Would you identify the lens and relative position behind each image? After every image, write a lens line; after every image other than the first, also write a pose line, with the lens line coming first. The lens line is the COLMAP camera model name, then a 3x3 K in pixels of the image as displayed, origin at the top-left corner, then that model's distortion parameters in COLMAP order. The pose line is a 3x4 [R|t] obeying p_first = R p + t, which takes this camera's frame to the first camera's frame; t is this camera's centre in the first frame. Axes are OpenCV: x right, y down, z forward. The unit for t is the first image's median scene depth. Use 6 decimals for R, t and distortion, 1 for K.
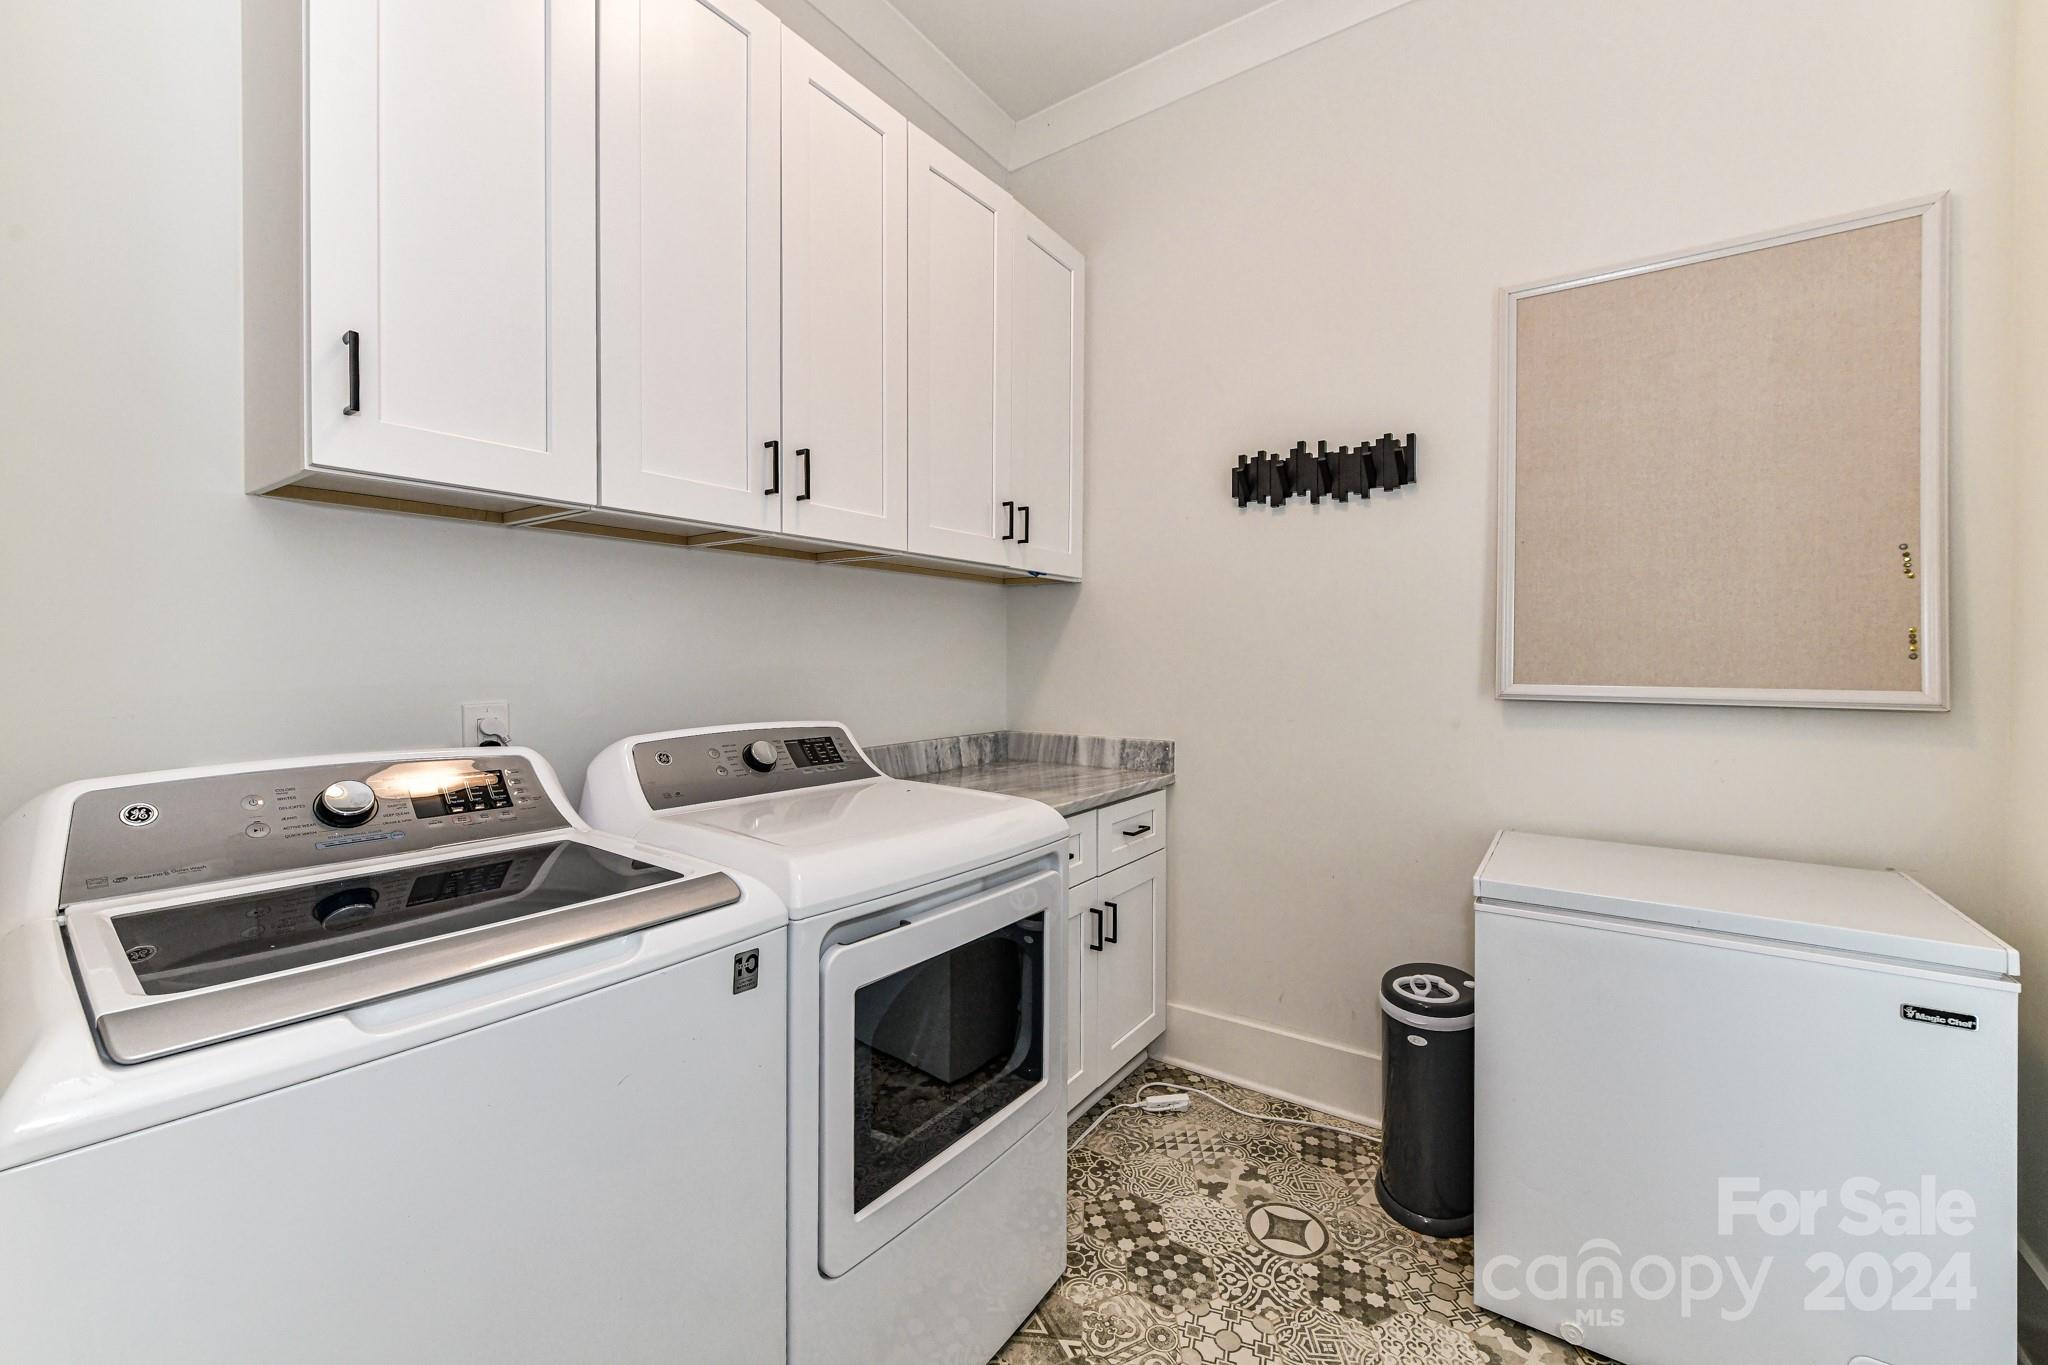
lens RADIAL K [[815.5, 0, 1024.0], [0, 815.5, 682.5], [0, 0, 1]] dist [0.001473, -0.000319]
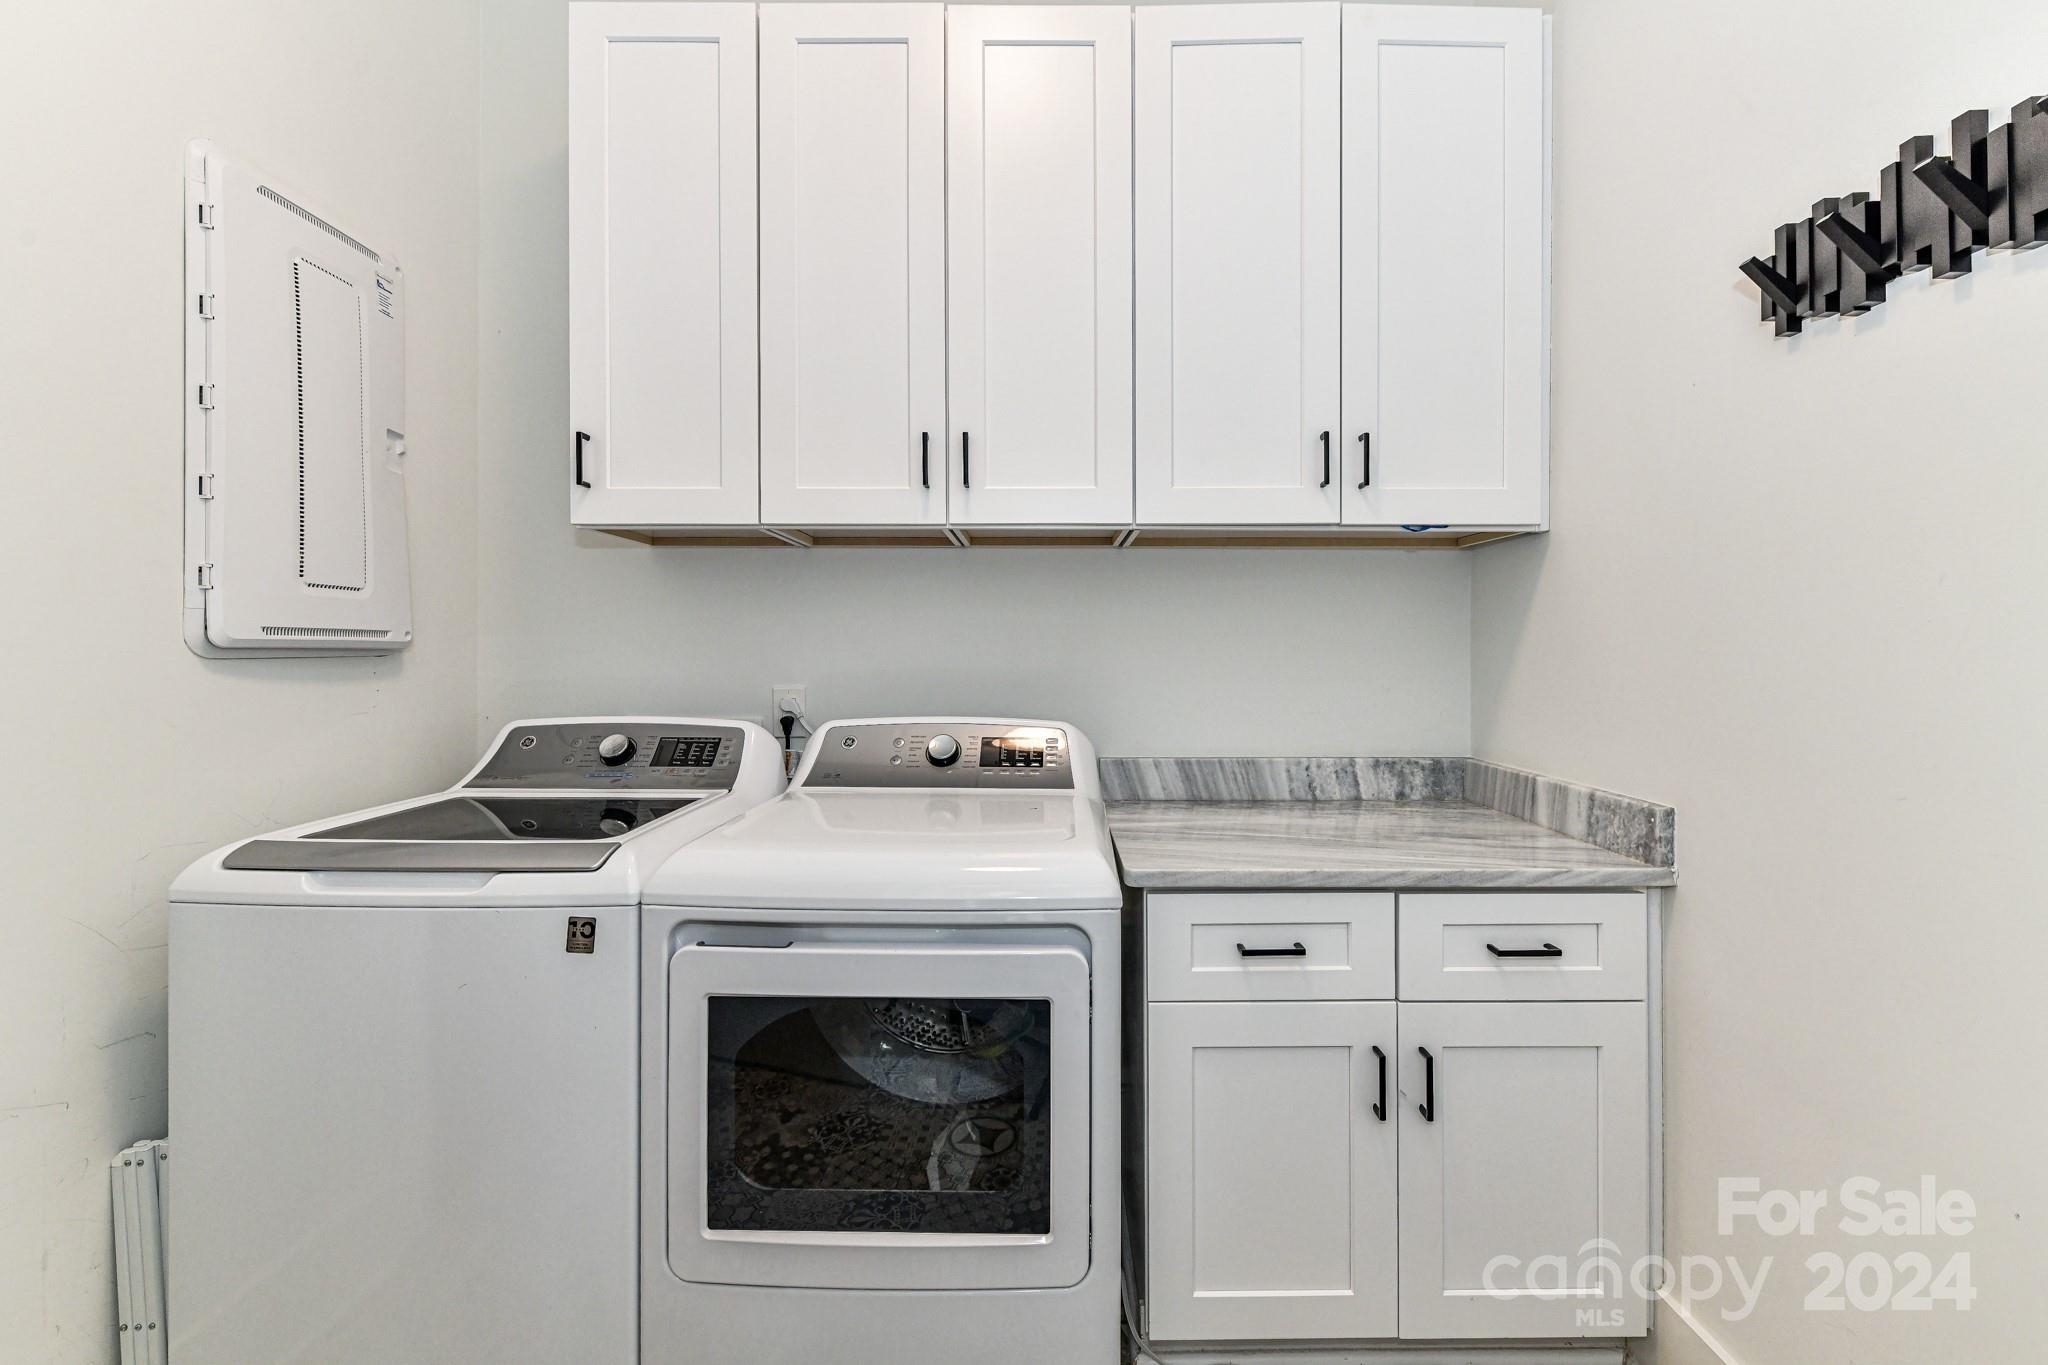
lens RADIAL K [[746.5, 0, 1026.7], [0, 746.5, 693.7], [0, 0, 1]] dist [0.000298, -0.000059]
pose [[0.579543, 0.035985, -0.814147, 0.317422], [-0.026910, 0.999325, 0.025014, -0.002756], [0.814497, 0.007413, 0.580120, 0.360361]]
